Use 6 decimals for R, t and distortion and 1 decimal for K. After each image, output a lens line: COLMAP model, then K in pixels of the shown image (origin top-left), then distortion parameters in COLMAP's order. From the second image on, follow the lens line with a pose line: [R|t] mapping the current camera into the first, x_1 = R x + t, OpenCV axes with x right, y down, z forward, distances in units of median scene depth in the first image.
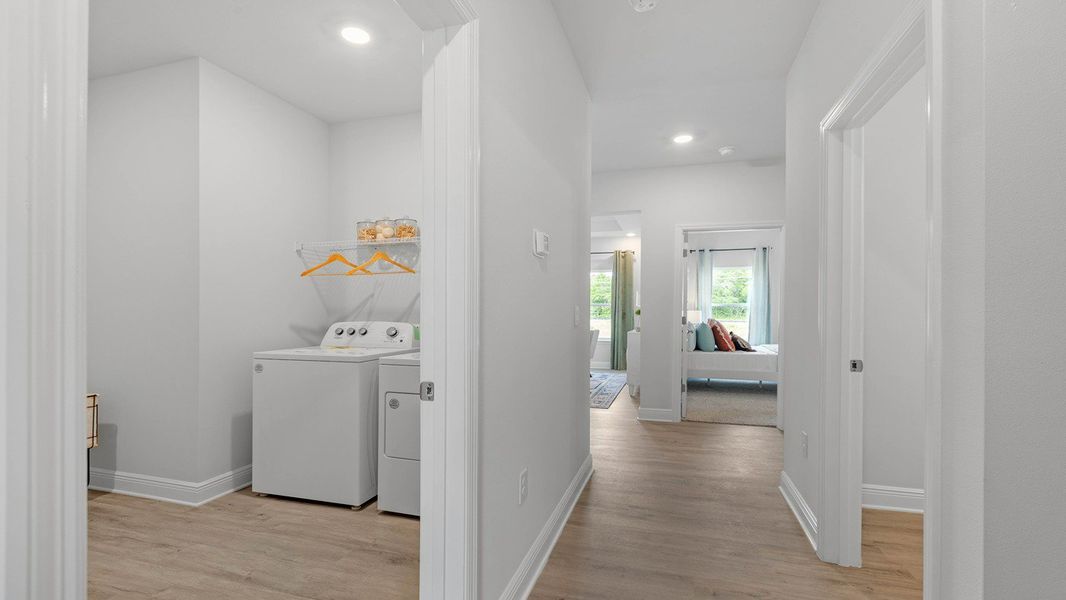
lens RADIAL K [[493.1, 0, 533.0], [0, 493.1, 309.6], [0, 0, 1]] dist [-0.000948, -0.000237]
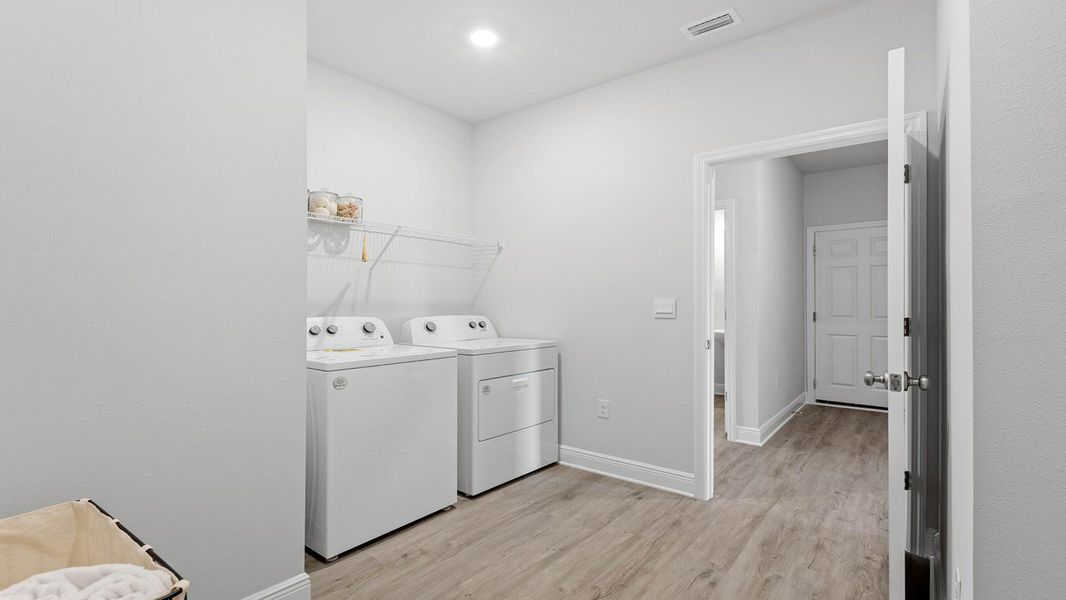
lens RADIAL K [[493.1, 0, 535.8], [0, 493.1, 297.7], [0, 0, 1]] dist [-0.000948, -0.000237]
pose [[0.350513, 0.003200, 0.936552, -1.238569], [-0.002126, 0.999994, -0.002621, -0.008412], [-0.936555, -0.001073, 0.350518, 0.512137]]
